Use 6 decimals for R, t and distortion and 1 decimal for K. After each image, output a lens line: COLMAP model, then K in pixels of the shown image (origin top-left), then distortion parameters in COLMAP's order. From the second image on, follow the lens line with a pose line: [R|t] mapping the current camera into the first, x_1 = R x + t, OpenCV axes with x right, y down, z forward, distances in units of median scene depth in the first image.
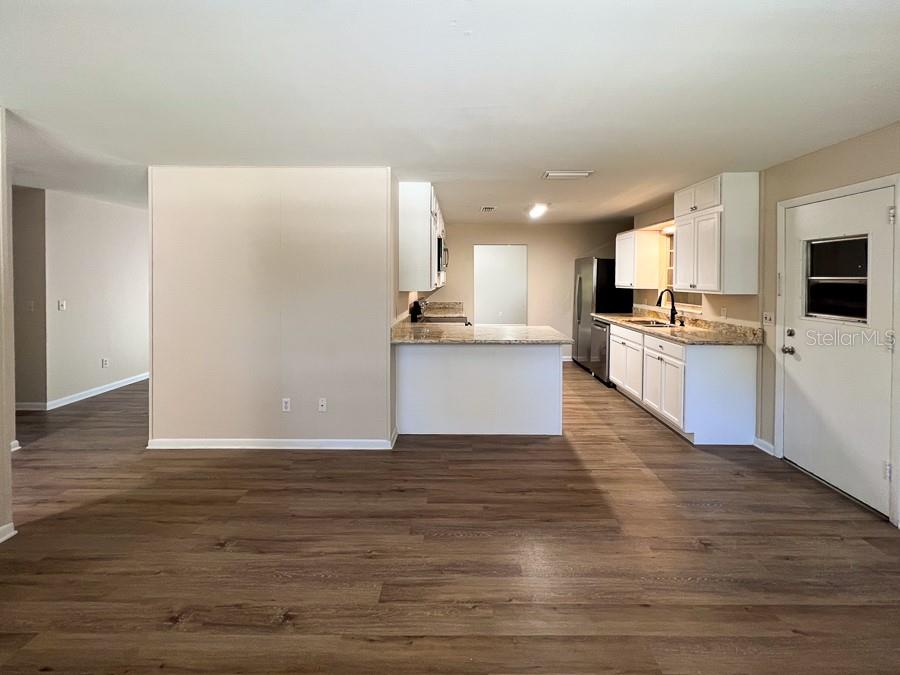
lens RADIAL K [[381.0, 0, 458.8], [0, 381.0, 284.2], [0, 0, 1]] dist [-0.000158, -0.000010]
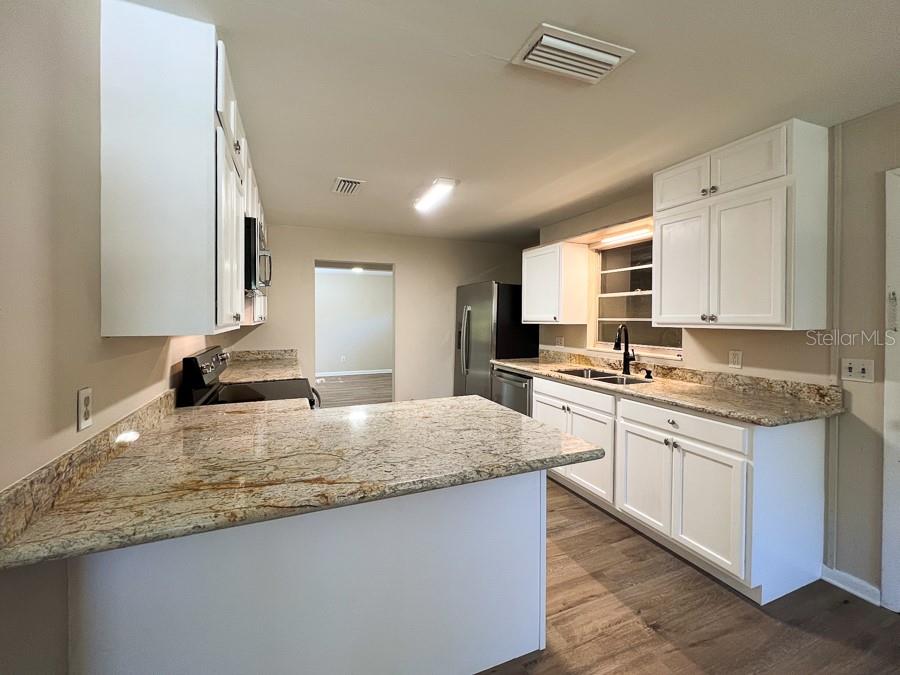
lens RADIAL K [[365.9, 0, 431.6], [0, 365.9, 318.7], [0, 0, 1]] dist [-0.000184, -0.000197]
pose [[0.927936, -0.004154, 0.372717, -0.014746], [0.008807, 0.999903, -0.010784, 0.009193], [-0.372636, 0.013289, 0.927883, 0.636071]]
